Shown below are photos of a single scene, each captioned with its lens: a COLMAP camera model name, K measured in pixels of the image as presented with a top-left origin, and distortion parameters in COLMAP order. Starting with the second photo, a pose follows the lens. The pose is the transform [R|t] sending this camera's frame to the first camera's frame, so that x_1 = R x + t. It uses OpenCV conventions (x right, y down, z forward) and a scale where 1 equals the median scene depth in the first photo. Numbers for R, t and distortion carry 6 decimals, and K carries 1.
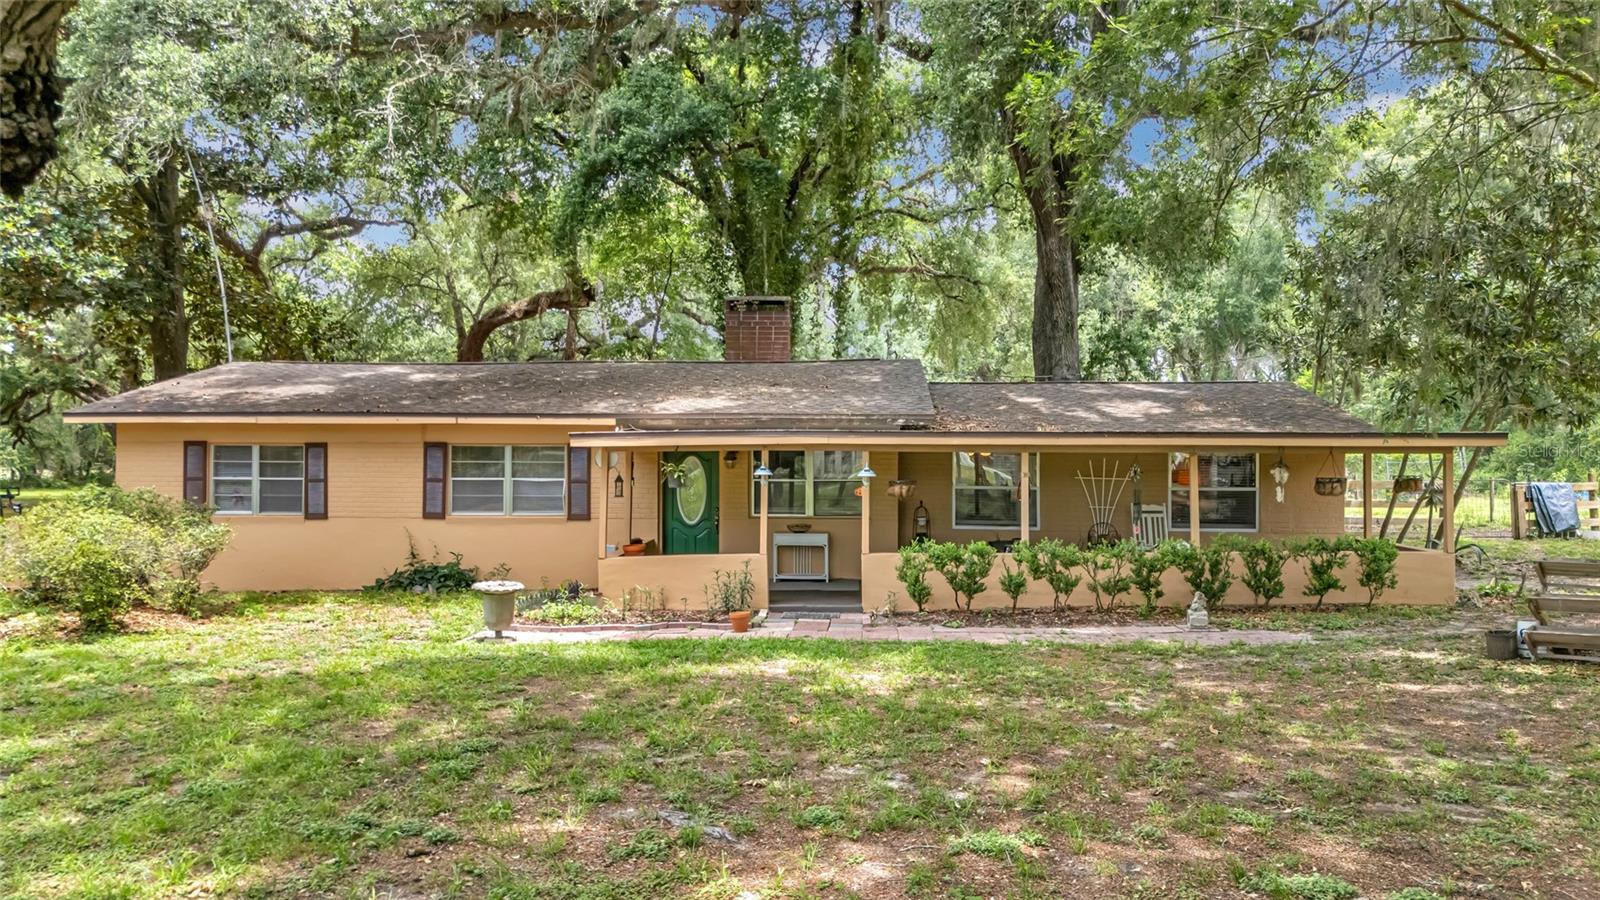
lens RADIAL K [[1138.0, 0, 800.0], [0, 1138.0, 450.0], [0, 0, 1]] dist [0.055433, -0.000469]
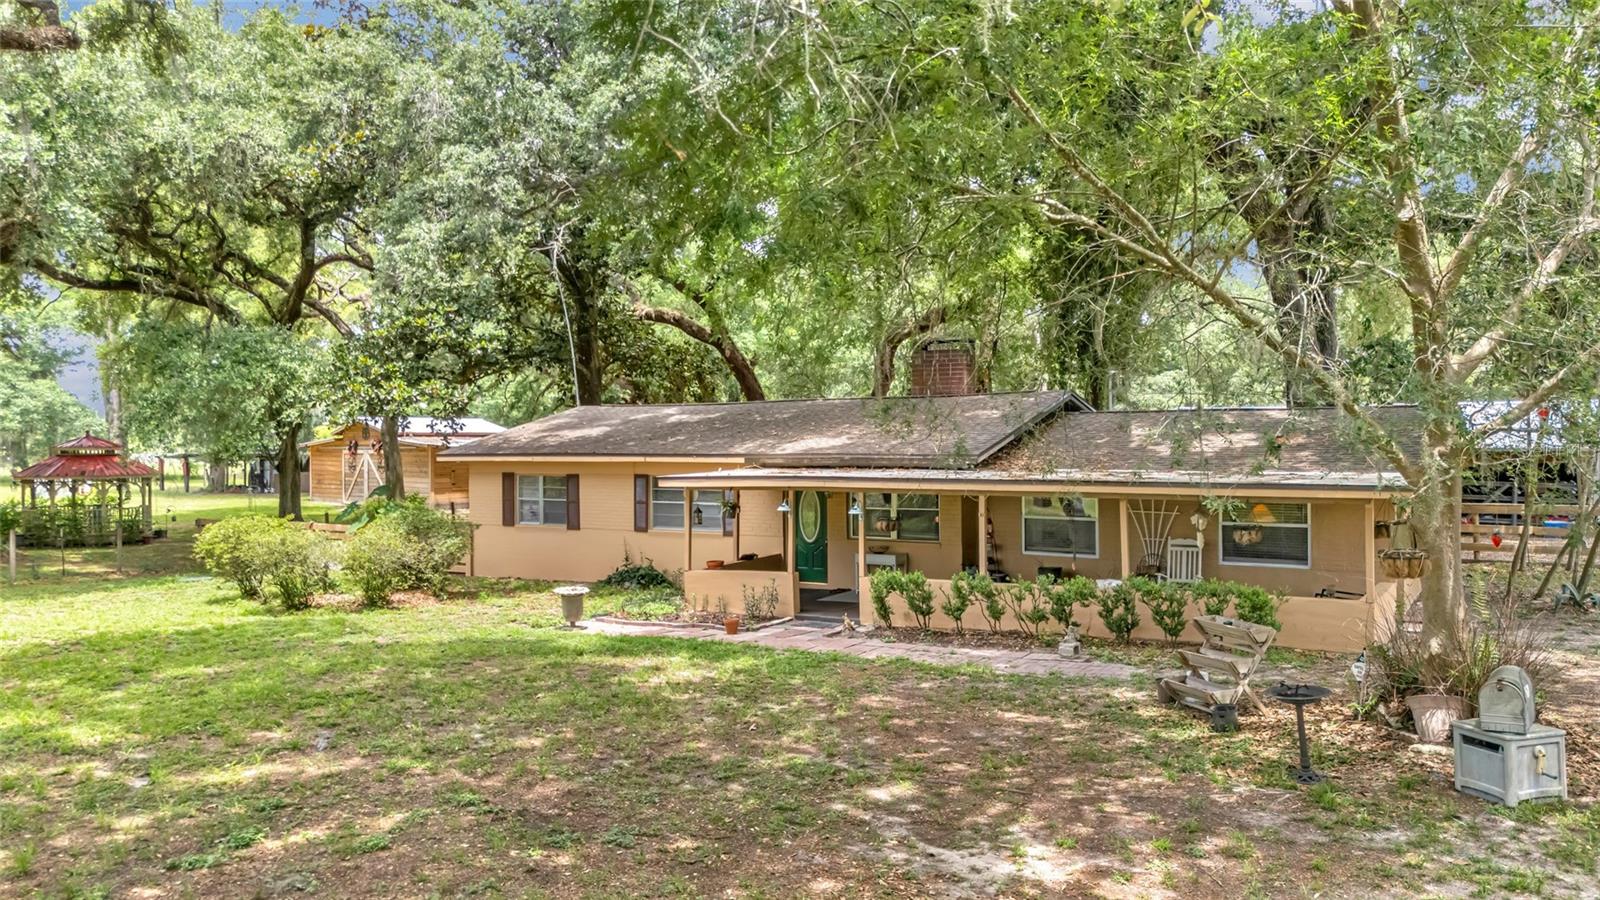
lens RADIAL K [[1138.0, 0, 800.0], [0, 1138.0, 450.0], [0, 0, 1]] dist [0.055433, -0.000469]
pose [[0.888374, -0.005926, -0.459082, 0.462542], [0.012293, 0.999865, 0.010882, -0.048132], [0.458956, -0.015310, 0.888327, -0.091107]]
